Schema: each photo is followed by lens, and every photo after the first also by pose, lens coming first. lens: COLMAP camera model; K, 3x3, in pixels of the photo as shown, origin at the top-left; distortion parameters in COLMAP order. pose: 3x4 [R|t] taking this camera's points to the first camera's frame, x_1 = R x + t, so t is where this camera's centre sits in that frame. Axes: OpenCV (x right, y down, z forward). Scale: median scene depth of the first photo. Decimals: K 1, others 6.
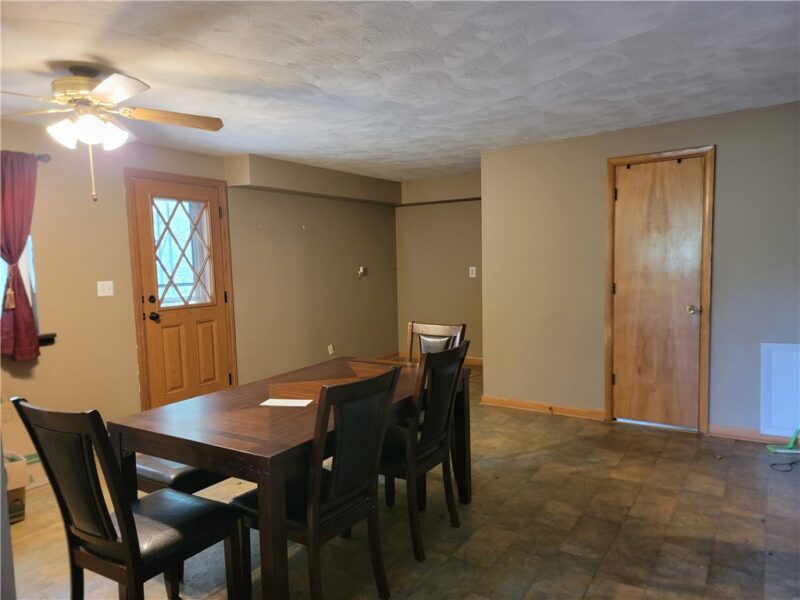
lens RADIAL K [[552.3, 0, 406.4], [0, 552.3, 304.3], [0, 0, 1]] dist [0.093788, -0.080426]
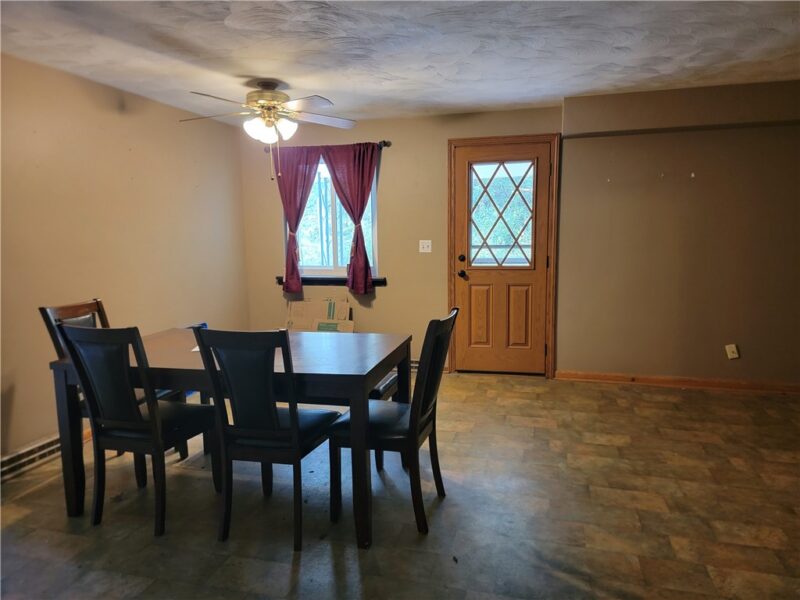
lens RADIAL K [[552.3, 0, 406.4], [0, 552.3, 304.3], [0, 0, 1]] dist [0.093788, -0.080426]
pose [[0.307124, 0.146282, -0.940360, 0.537941], [-0.073776, 0.988802, 0.129722, -0.051422], [0.948805, 0.029535, 0.314477, 0.538721]]
